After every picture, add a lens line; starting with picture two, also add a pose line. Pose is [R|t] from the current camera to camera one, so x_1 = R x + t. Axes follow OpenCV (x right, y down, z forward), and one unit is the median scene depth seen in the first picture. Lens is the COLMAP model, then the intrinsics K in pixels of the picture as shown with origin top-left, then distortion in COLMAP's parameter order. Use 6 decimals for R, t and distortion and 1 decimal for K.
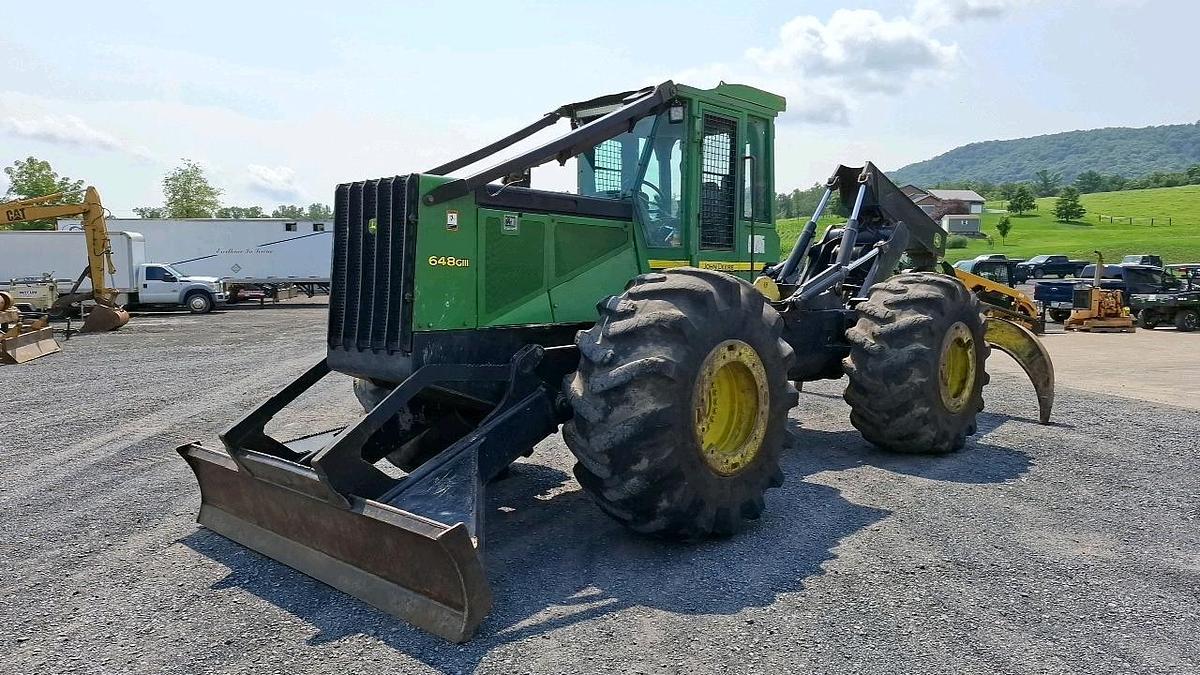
lens RADIAL K [[831.3, 0, 596.5], [0, 831.3, 331.8], [0, 0, 1]] dist [0.095415, -0.110195]
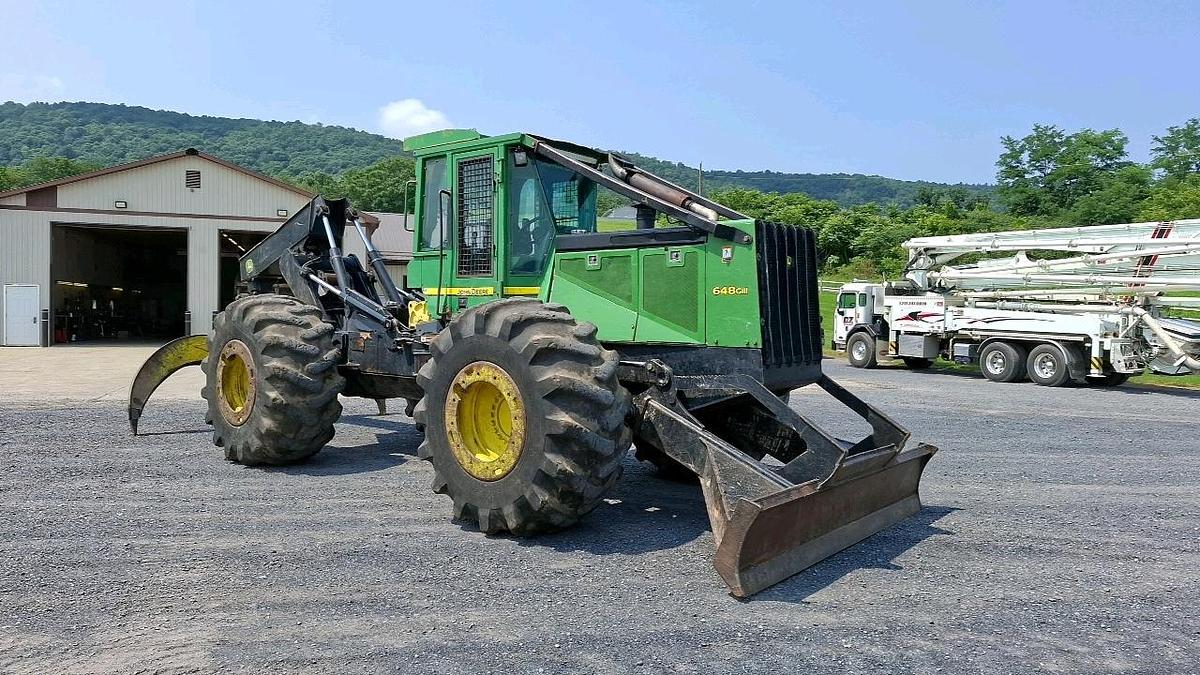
lens RADIAL K [[831.3, 0, 600.2], [0, 831.3, 332.4], [0, 0, 1]] dist [0.095415, -0.110195]
pose [[-0.045229, -0.028021, 0.998584, -0.240771], [0.052986, 0.998132, 0.030408, -0.012511], [-0.997570, 0.054287, -0.043659, 0.218161]]
